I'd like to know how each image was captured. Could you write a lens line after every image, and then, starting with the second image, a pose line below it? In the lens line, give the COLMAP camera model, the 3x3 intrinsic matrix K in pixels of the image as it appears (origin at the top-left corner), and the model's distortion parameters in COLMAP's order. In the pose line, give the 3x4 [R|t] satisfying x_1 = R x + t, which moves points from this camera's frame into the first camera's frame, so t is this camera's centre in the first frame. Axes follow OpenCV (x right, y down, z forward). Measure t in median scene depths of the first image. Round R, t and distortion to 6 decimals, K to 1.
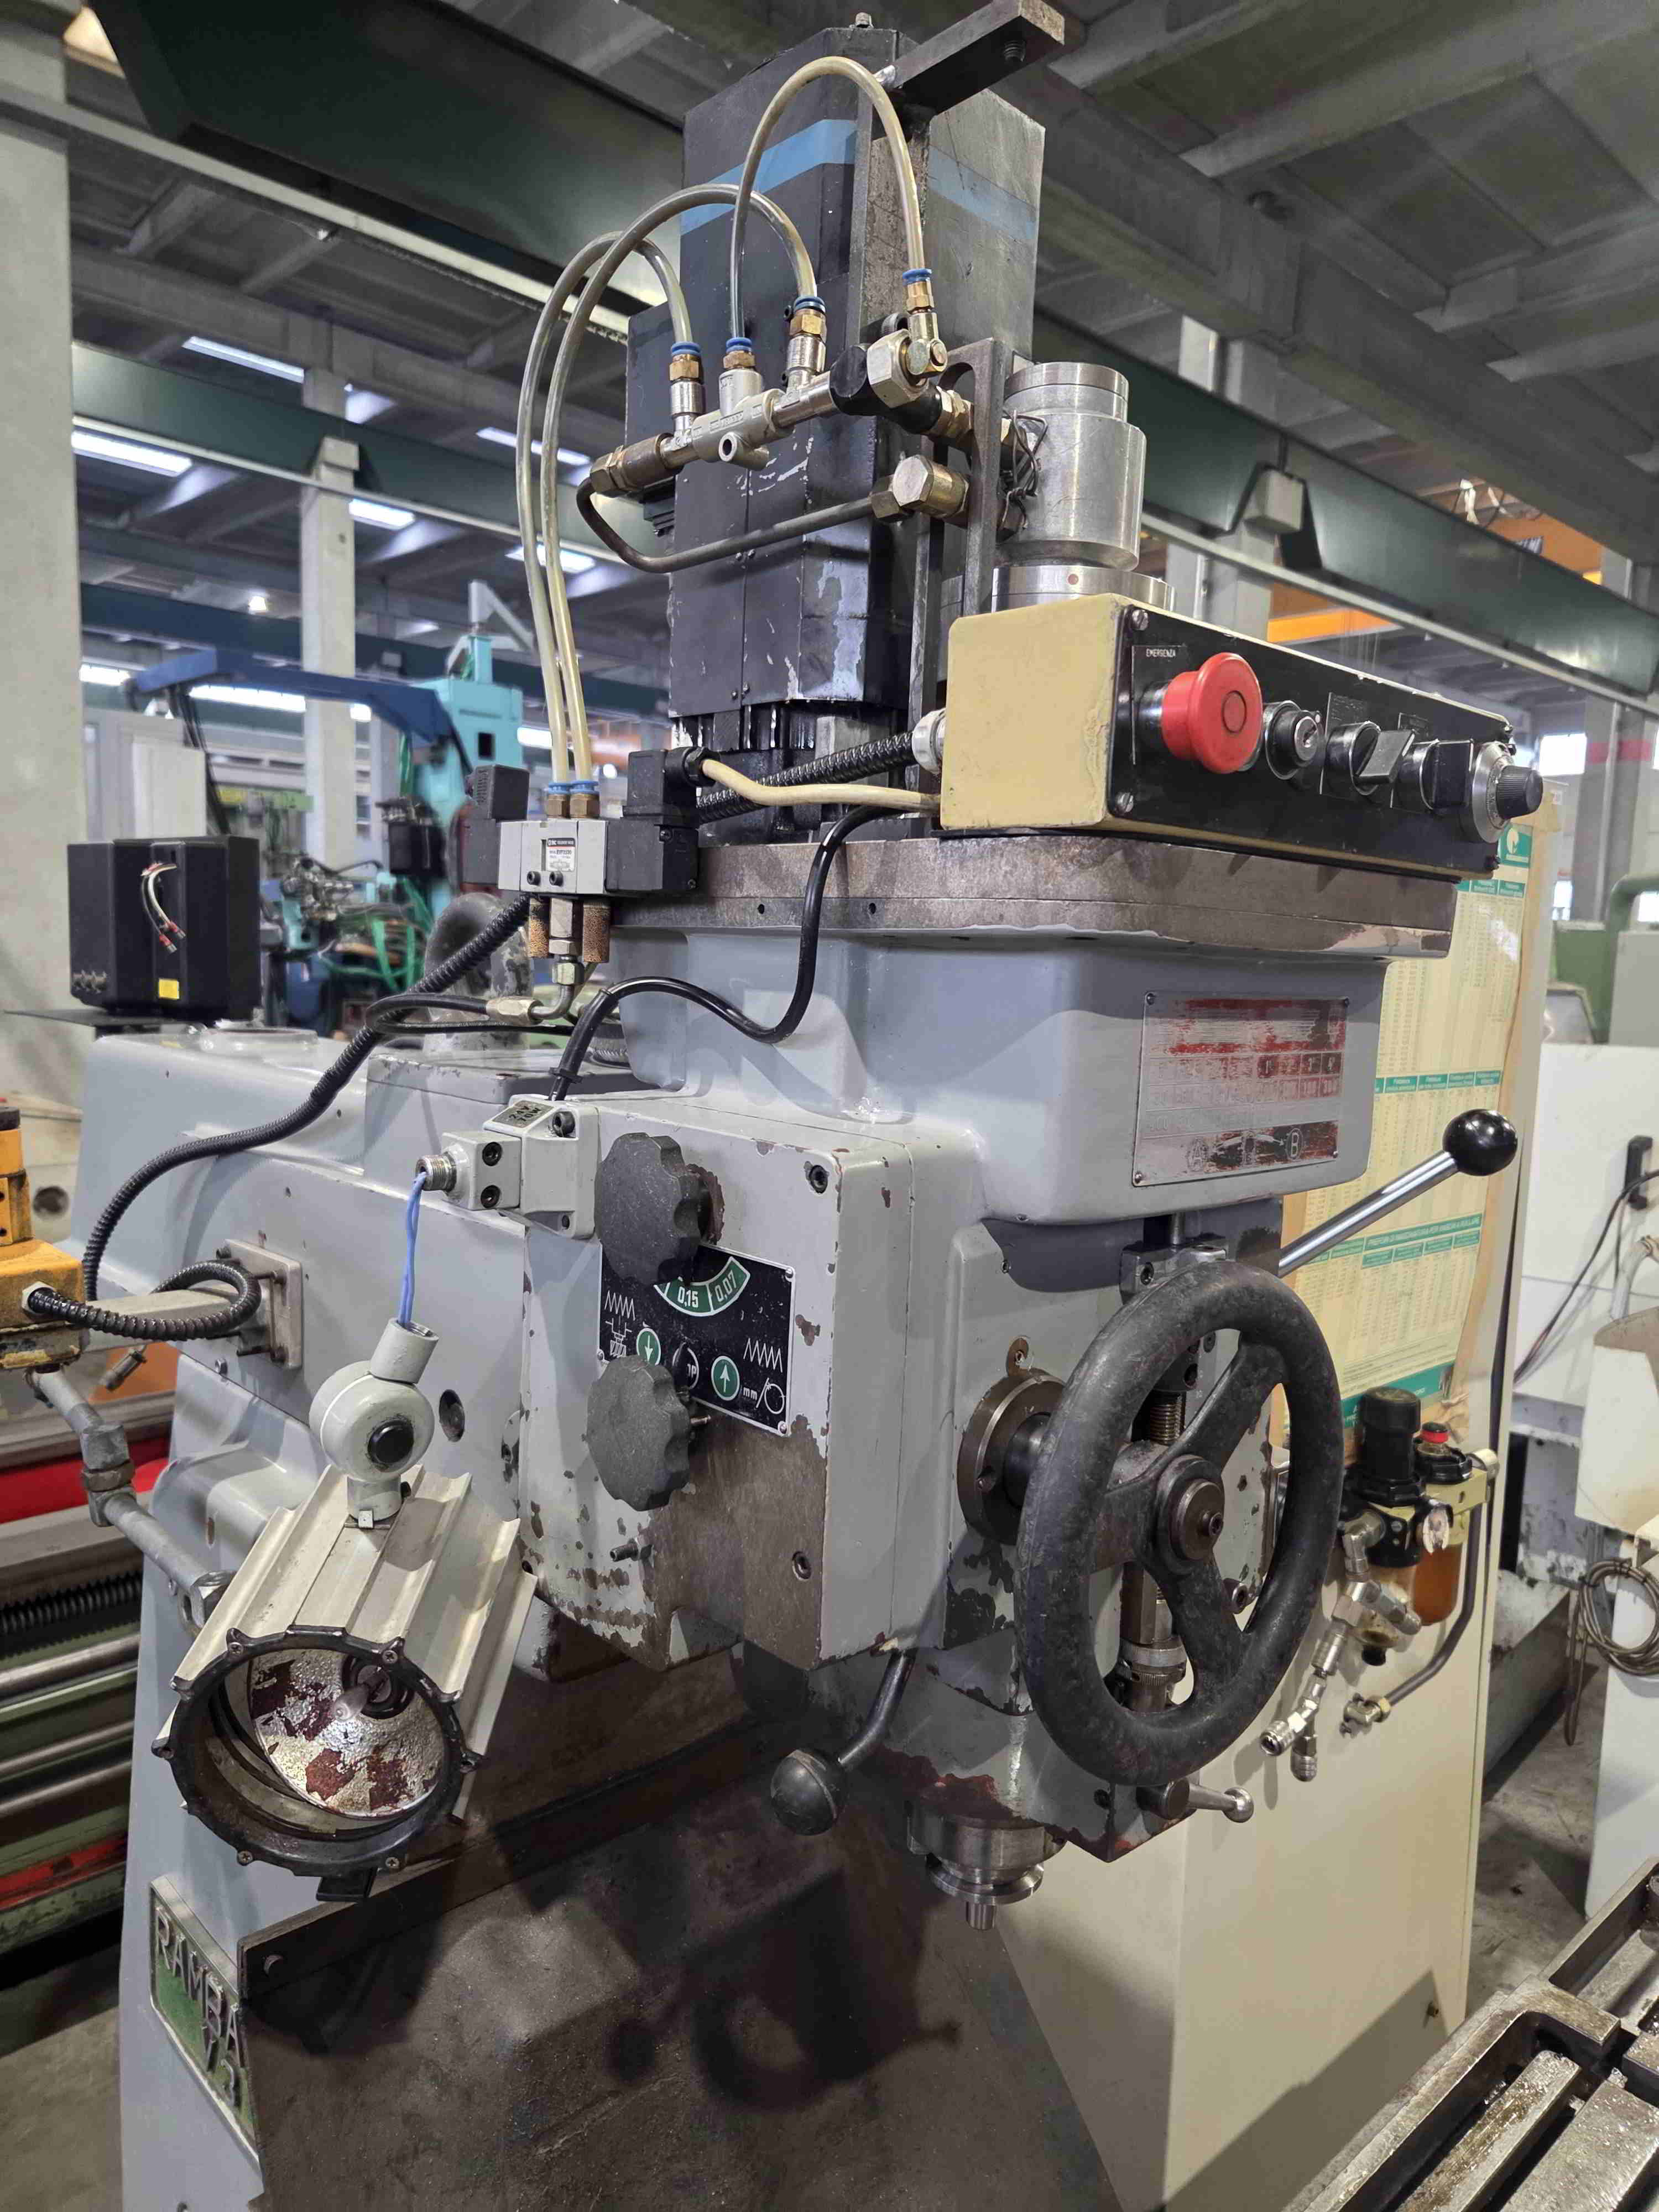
lens RADIAL K [[1499.1, 0, 856.5], [0, 1499.1, 1106.1], [0, 0, 1]] dist [0.059138, -0.050708]
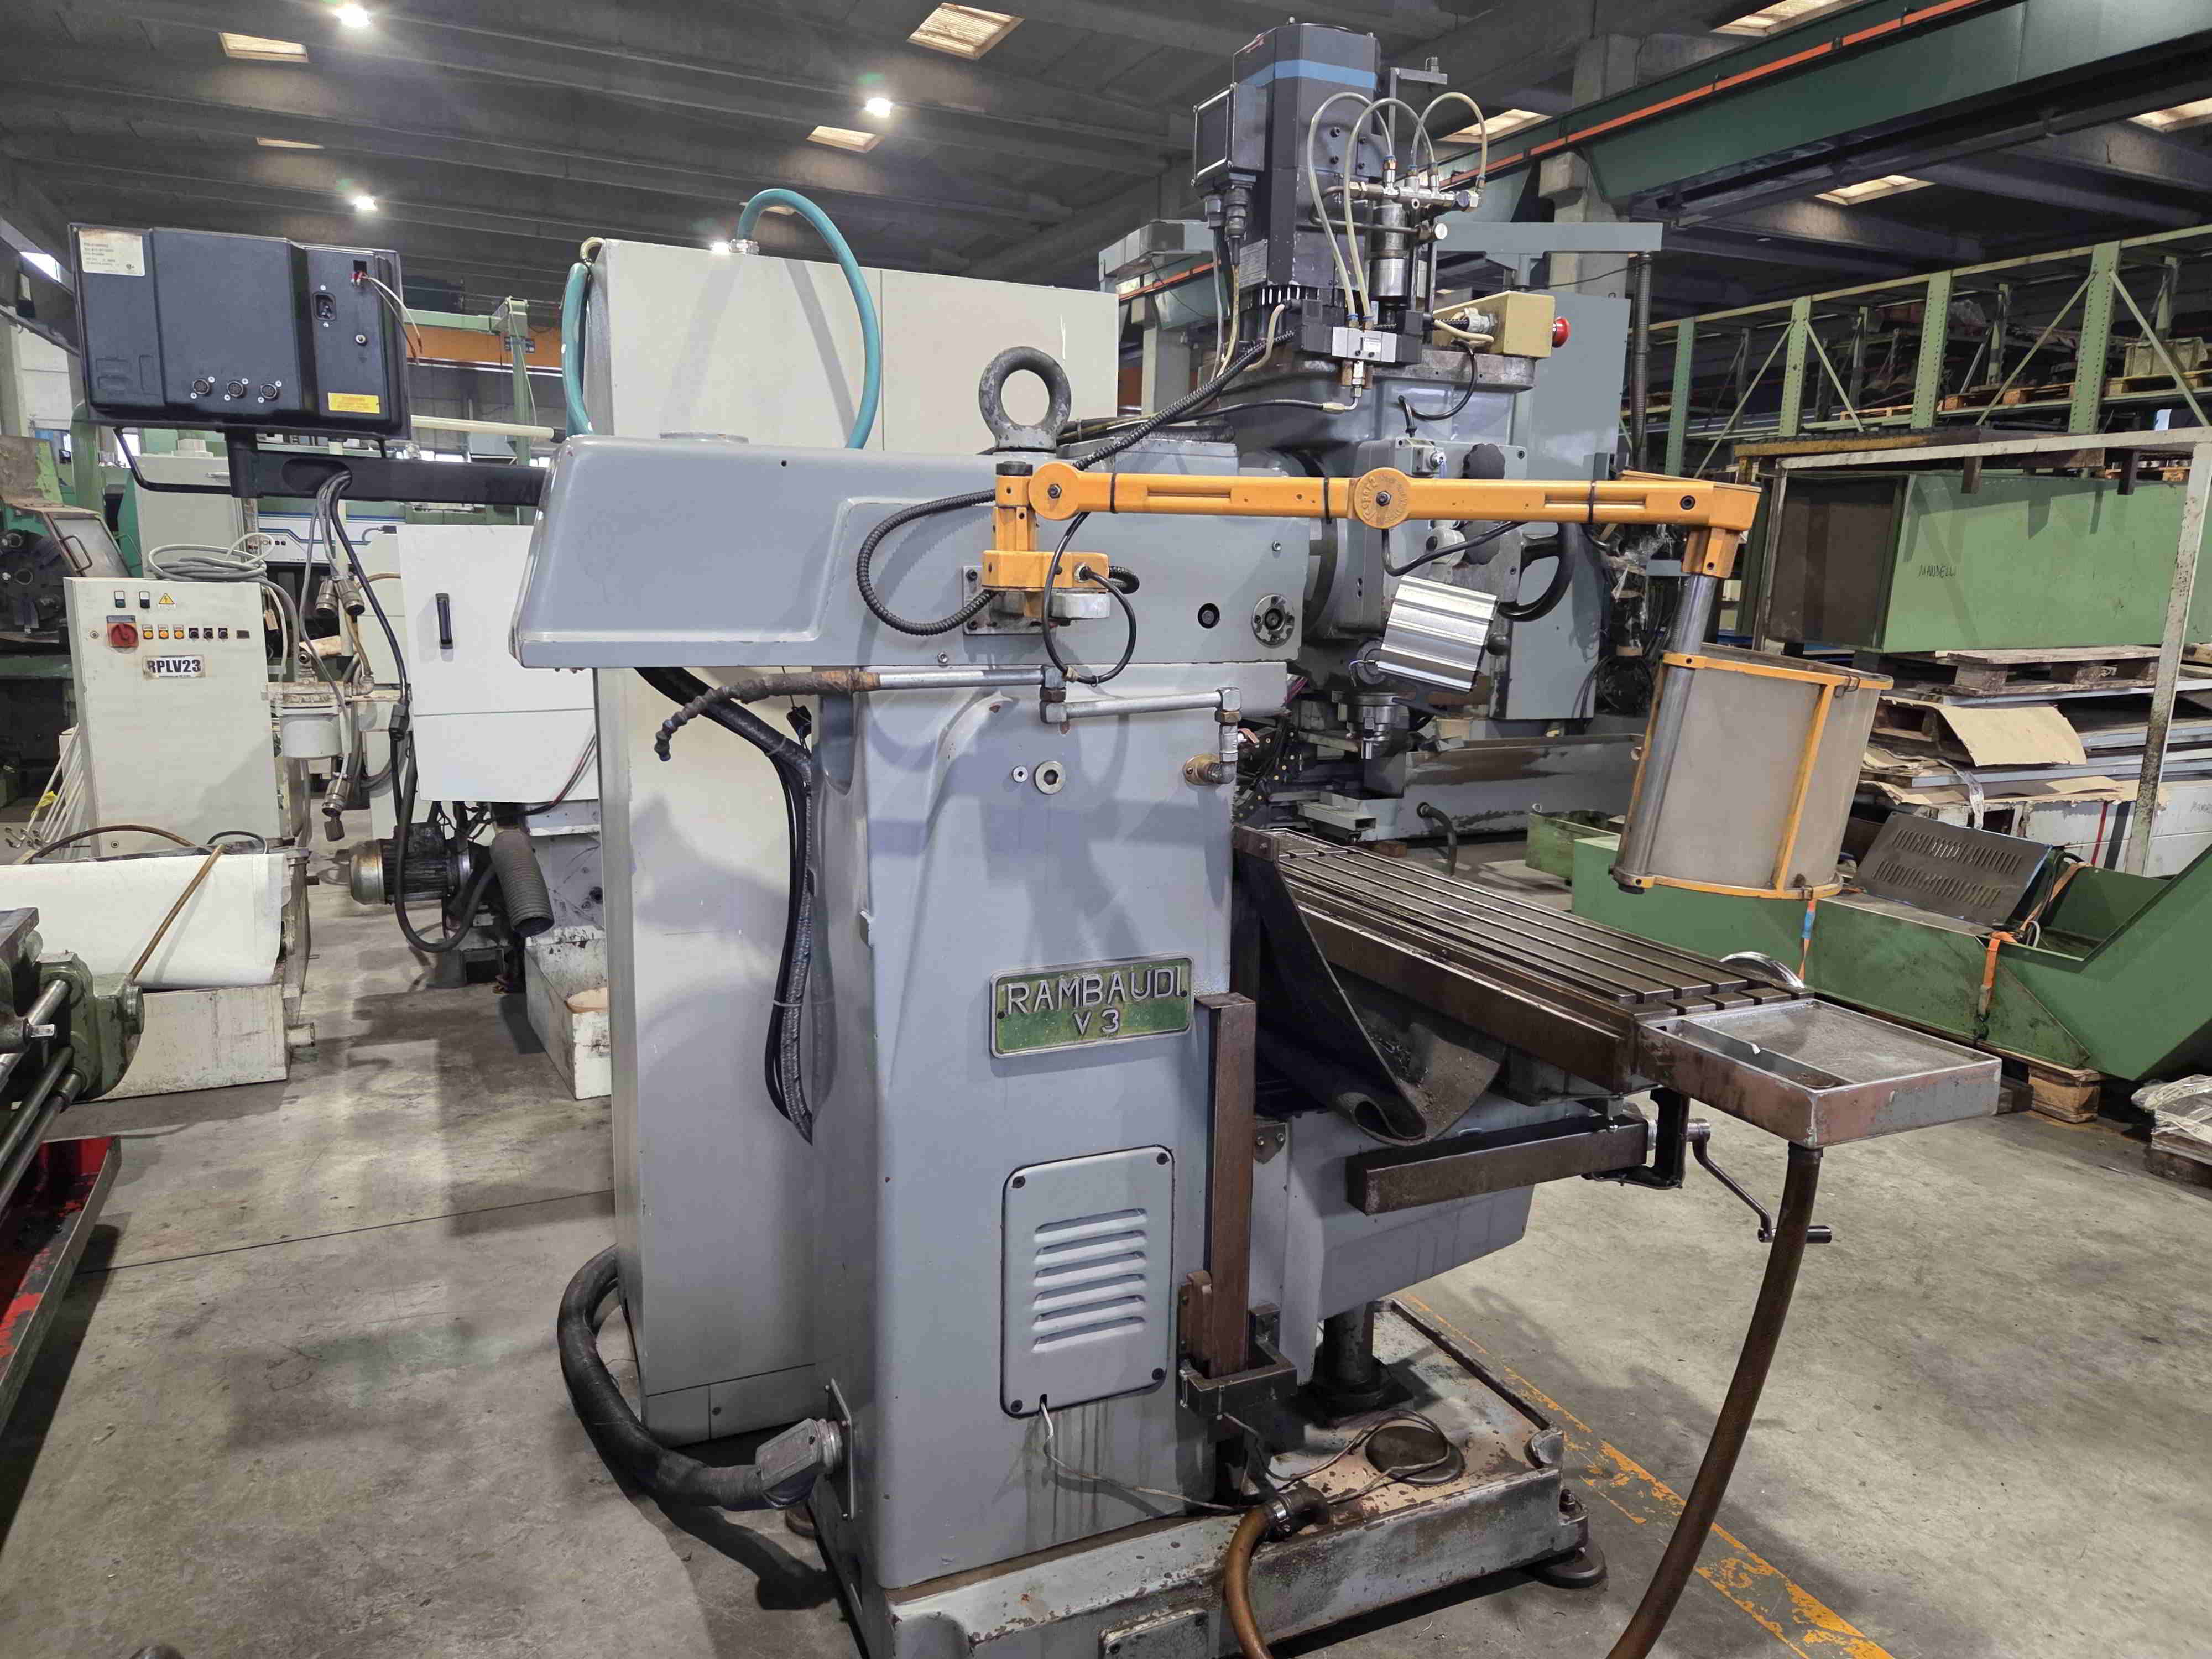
lens RADIAL K [[1499.1, 0, 1093.4], [0, 1499.1, 811.5], [0, 0, 1]] dist [0.059138, -0.050708]
pose [[0.332512, -0.185719, 0.924632, -0.271837], [0.094979, 0.982029, 0.163092, 0.014224], [-0.938304, 0.033591, 0.344175, 0.054234]]
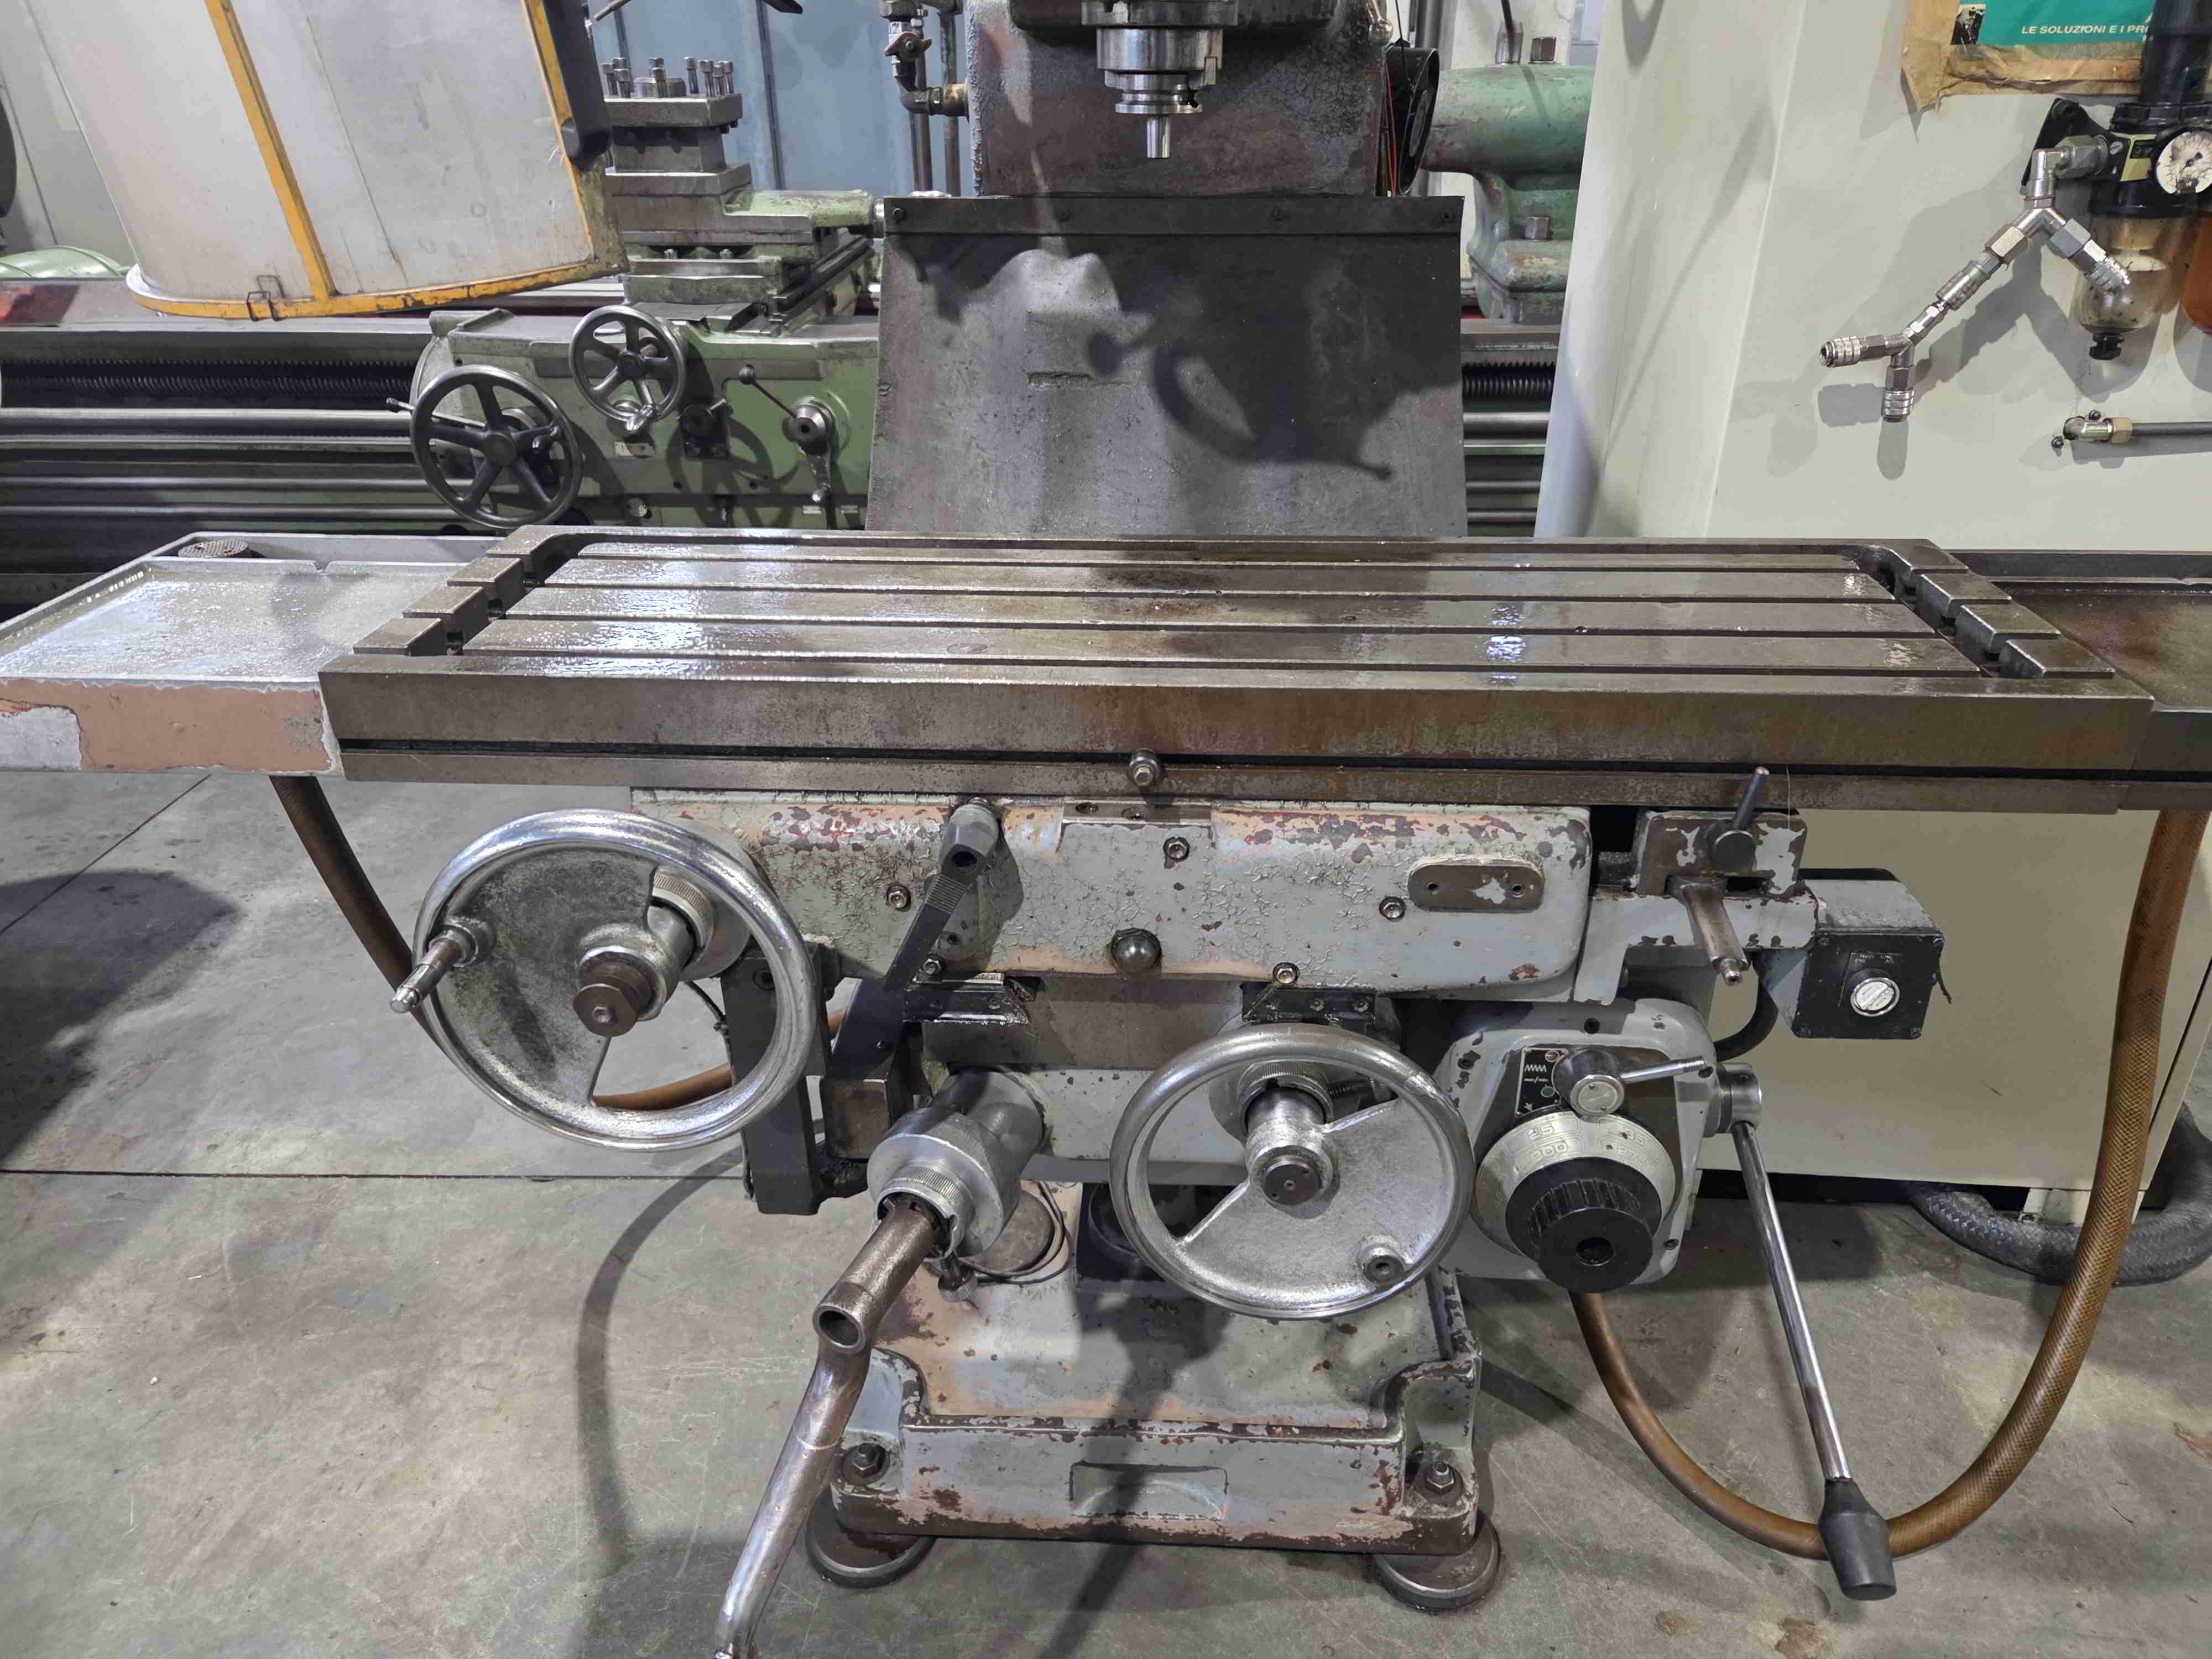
lens RADIAL K [[1491.4, 0, 1112.6], [0, 1491.4, 794.5], [0, 0, 1]] dist [0.080082, -0.066006]
pose [[0.683741, 0.293784, -0.667974, 0.115573], [-0.047808, 0.931446, 0.360726, 0.059960], [0.728157, -0.214709, 0.650913, -0.003561]]
